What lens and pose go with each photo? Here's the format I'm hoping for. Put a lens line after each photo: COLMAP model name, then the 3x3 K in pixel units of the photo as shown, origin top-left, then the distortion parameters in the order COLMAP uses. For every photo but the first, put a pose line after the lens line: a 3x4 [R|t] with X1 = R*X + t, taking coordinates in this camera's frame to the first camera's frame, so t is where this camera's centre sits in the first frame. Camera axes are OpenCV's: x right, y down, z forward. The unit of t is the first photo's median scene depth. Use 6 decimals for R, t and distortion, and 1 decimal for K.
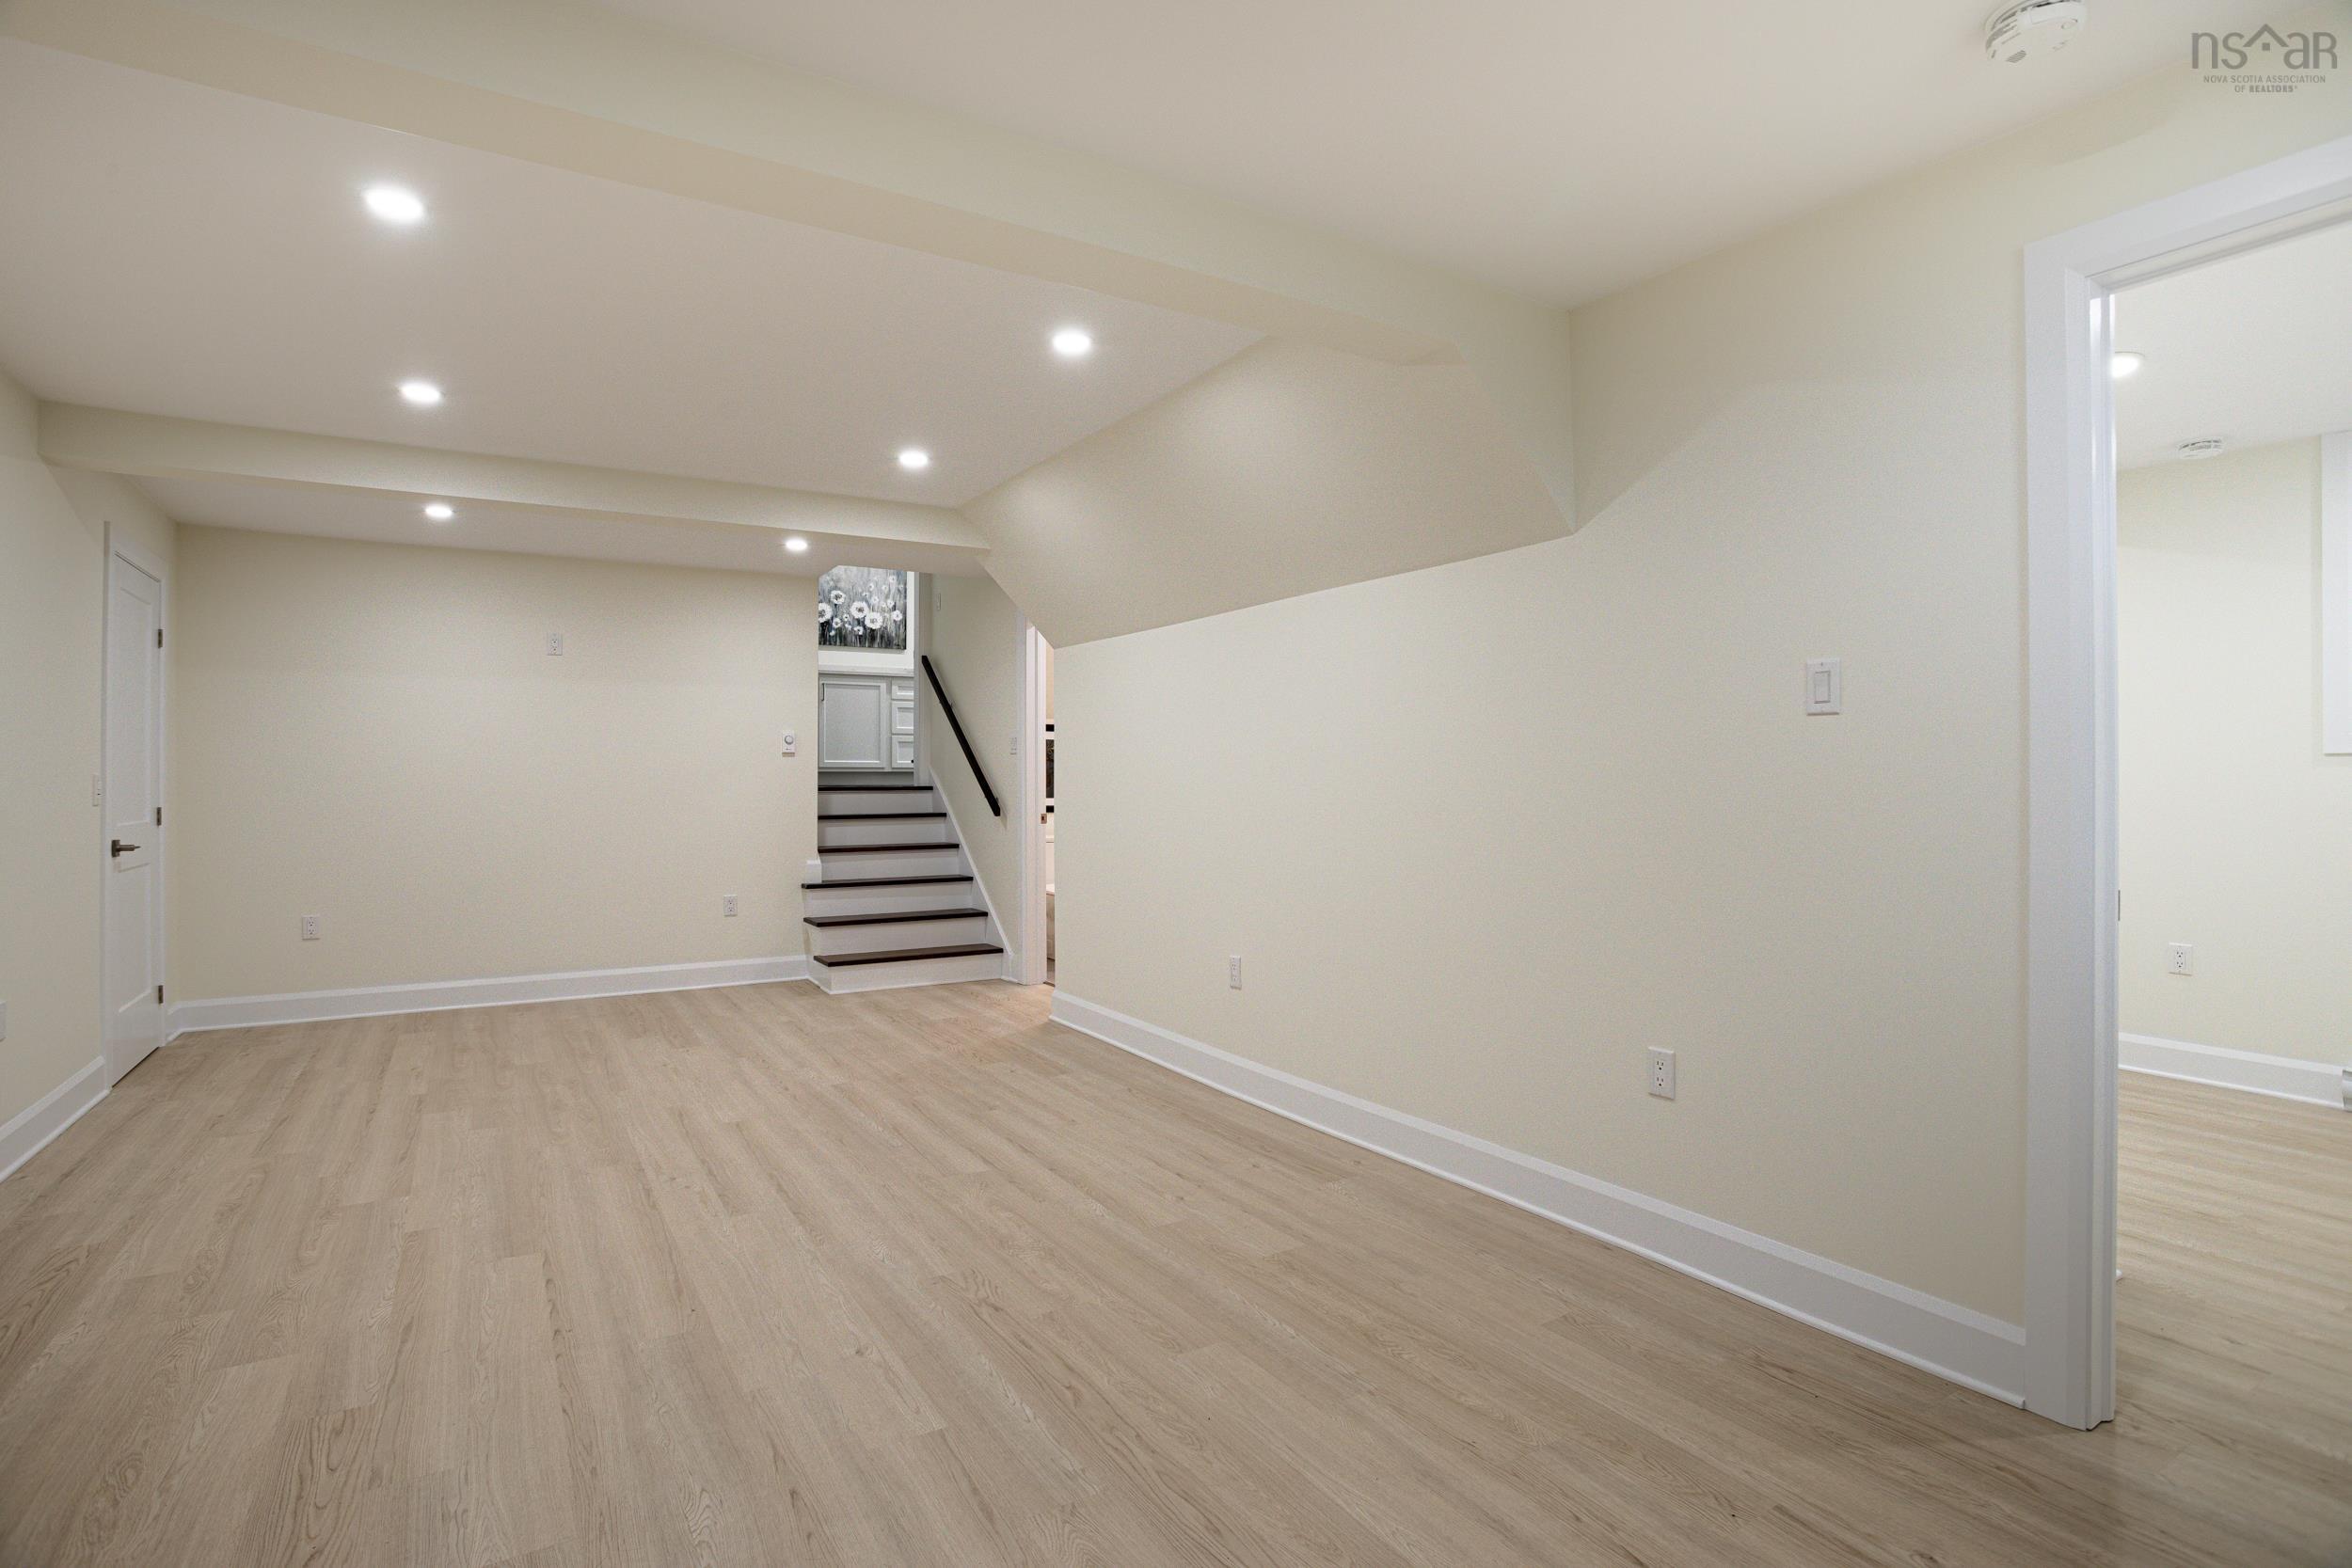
lens RADIAL K [[1118.4, 0, 1180.2], [0, 1118.4, 779.1], [0, 0, 1]] dist [-0.037131, 0.001326]
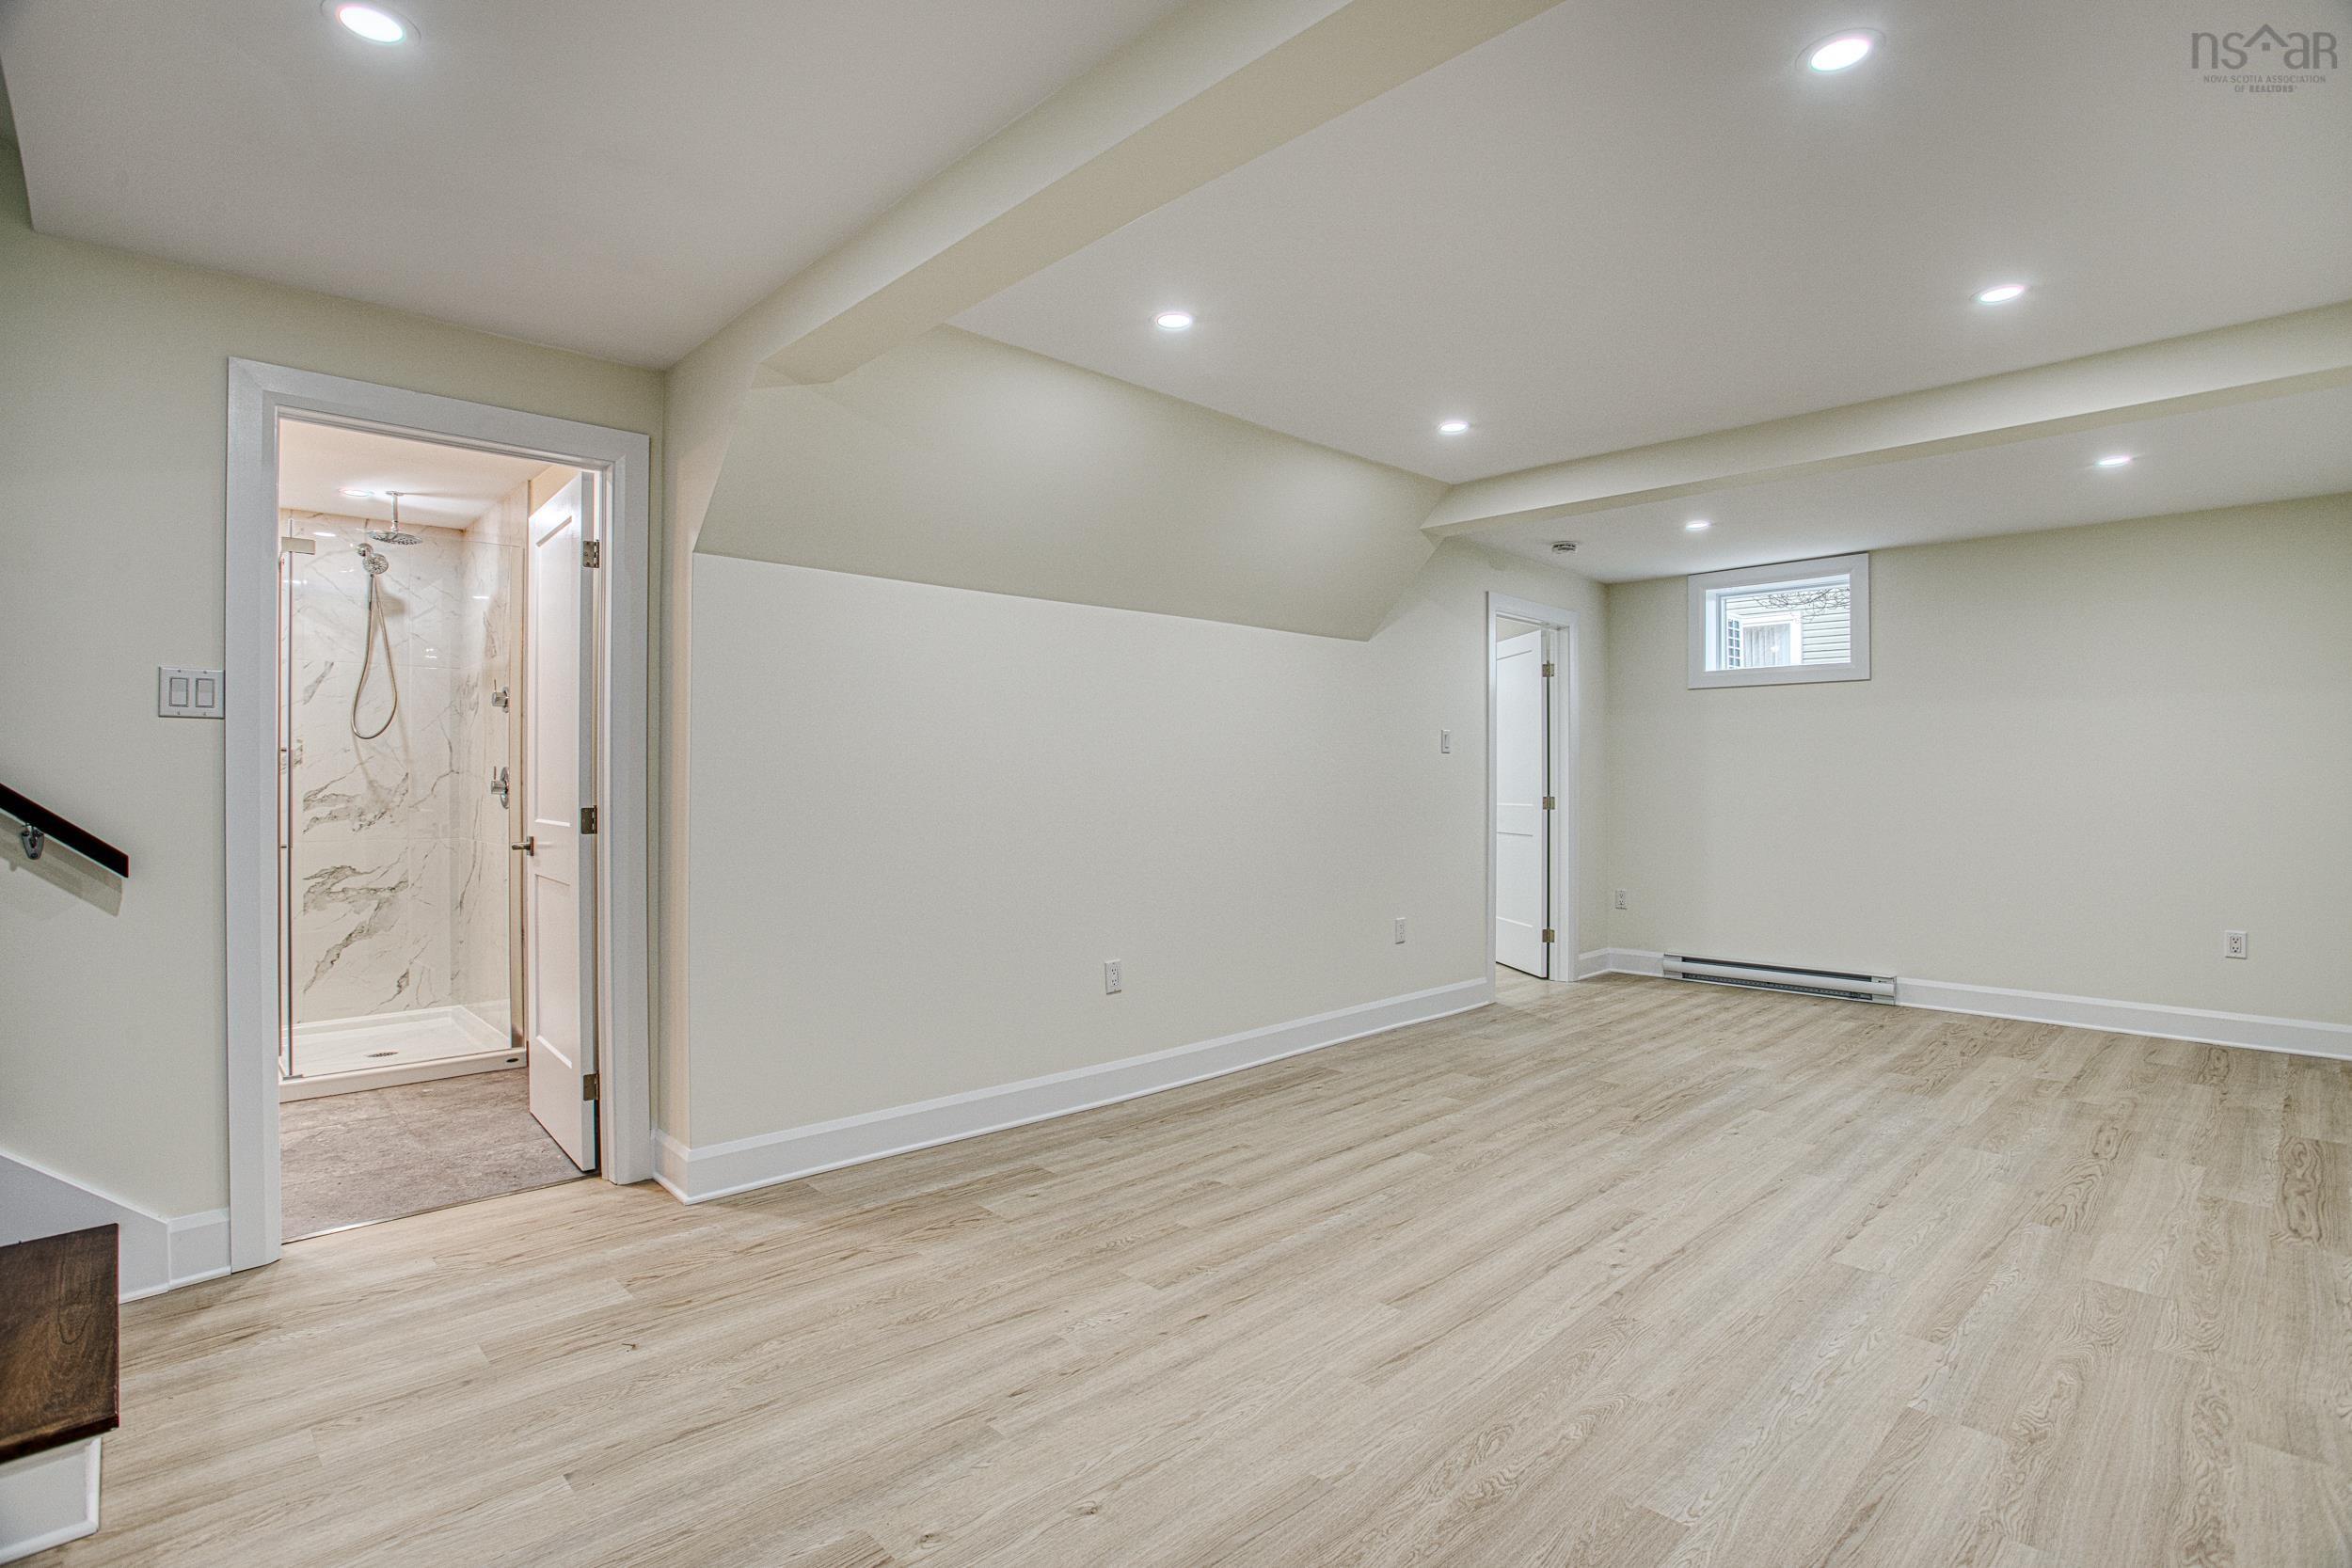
lens RADIAL K [[1118.4, 0, 1201.3], [0, 1118.4, 782.5], [0, 0, 1]] dist [-0.037131, 0.001326]
pose [[-0.211844, 0.006487, 0.977282, -1.067654], [-0.002613, 0.999971, -0.007204, 0.014831], [-0.977300, -0.004080, -0.211820, 1.321836]]
